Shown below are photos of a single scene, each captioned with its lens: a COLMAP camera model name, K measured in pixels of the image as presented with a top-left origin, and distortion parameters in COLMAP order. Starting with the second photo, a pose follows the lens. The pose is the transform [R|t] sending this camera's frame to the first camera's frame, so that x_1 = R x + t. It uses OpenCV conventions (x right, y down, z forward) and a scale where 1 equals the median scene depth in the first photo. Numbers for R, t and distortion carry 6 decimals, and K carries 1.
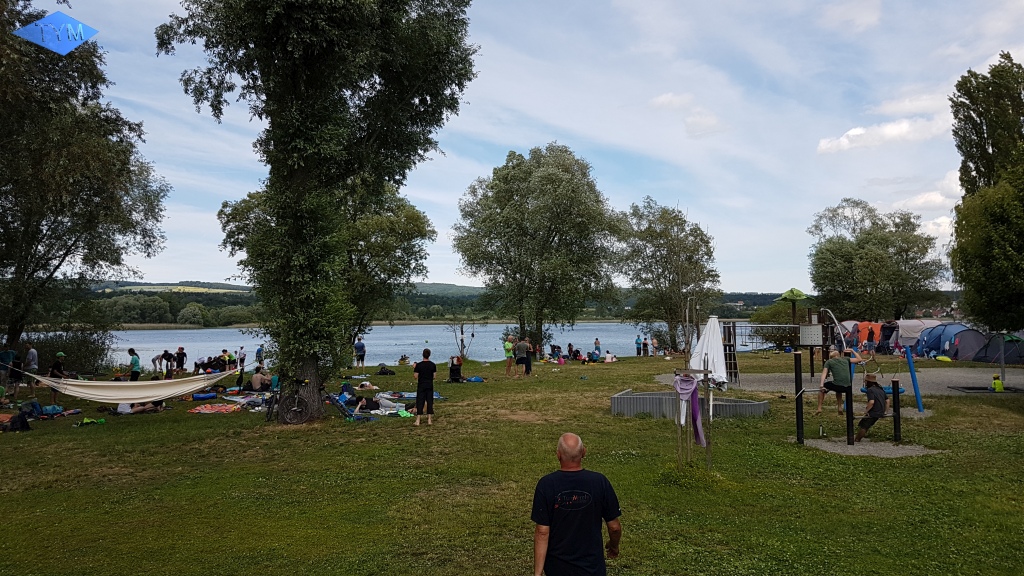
lens RADIAL K [[820.7, 0, 512.0], [0, 820.7, 288.0], [0, 0, 1]] dist [-0.000079, -0.000250]
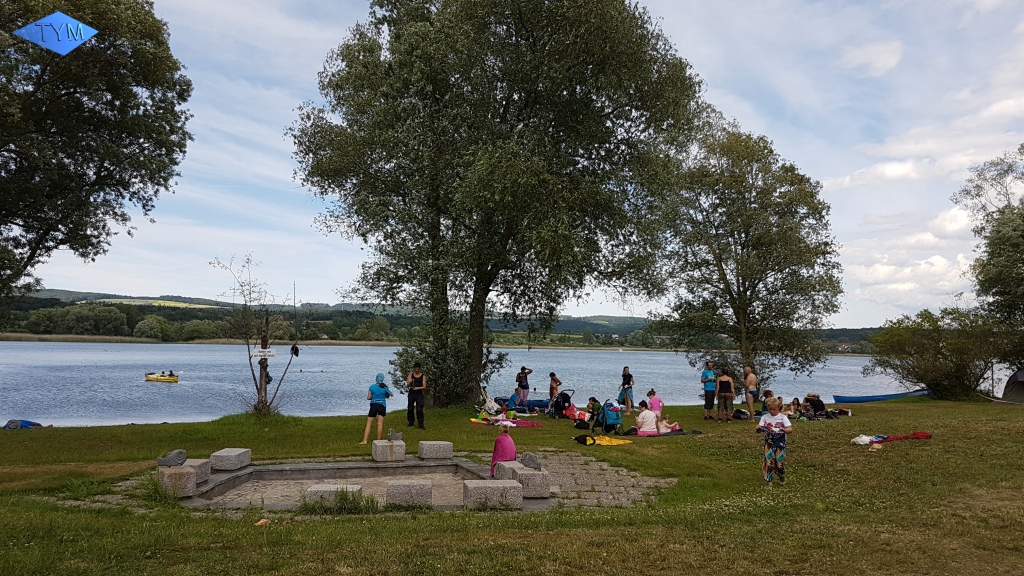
lens RADIAL K [[820.7, 0, 512.0], [0, 820.7, 288.0], [0, 0, 1]] dist [-0.000079, -0.000250]
pose [[0.999407, 0.032180, 0.012247, 0.036269], [-0.031776, 0.998988, -0.031828, 0.028229], [-0.013259, 0.031420, 0.999418, 0.461431]]
